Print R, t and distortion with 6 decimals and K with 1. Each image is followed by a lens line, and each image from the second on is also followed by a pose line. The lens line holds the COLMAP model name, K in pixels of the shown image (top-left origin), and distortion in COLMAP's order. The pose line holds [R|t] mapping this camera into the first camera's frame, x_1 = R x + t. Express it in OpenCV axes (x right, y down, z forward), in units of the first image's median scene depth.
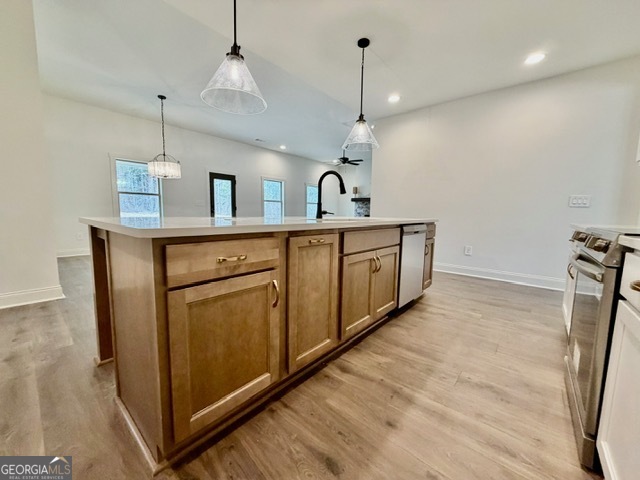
lens RADIAL K [[256.0, 0, 322.6], [0, 256.0, 239.7], [0, 0, 1]] dist [-0.003260, -0.000320]
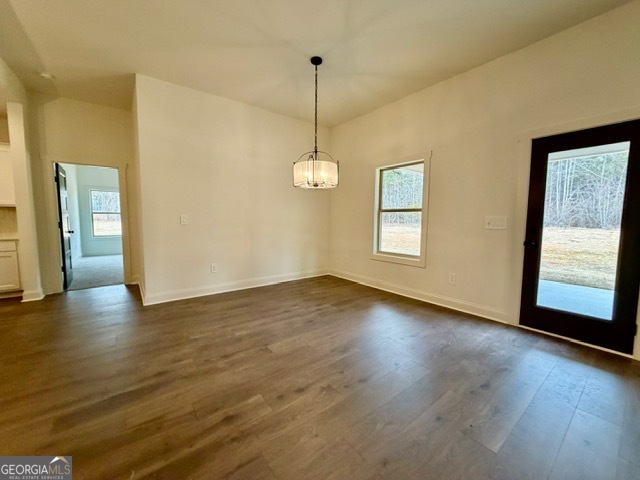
lens RADIAL K [[256.0, 0, 316.6], [0, 256.0, 240.1], [0, 0, 1]] dist [-0.003260, -0.000320]
pose [[-0.224929, 0.055724, -0.972781, 0.013955], [-0.110219, 0.990500, 0.082224, -0.361880], [0.968121, 0.125713, -0.216650, 2.532800]]
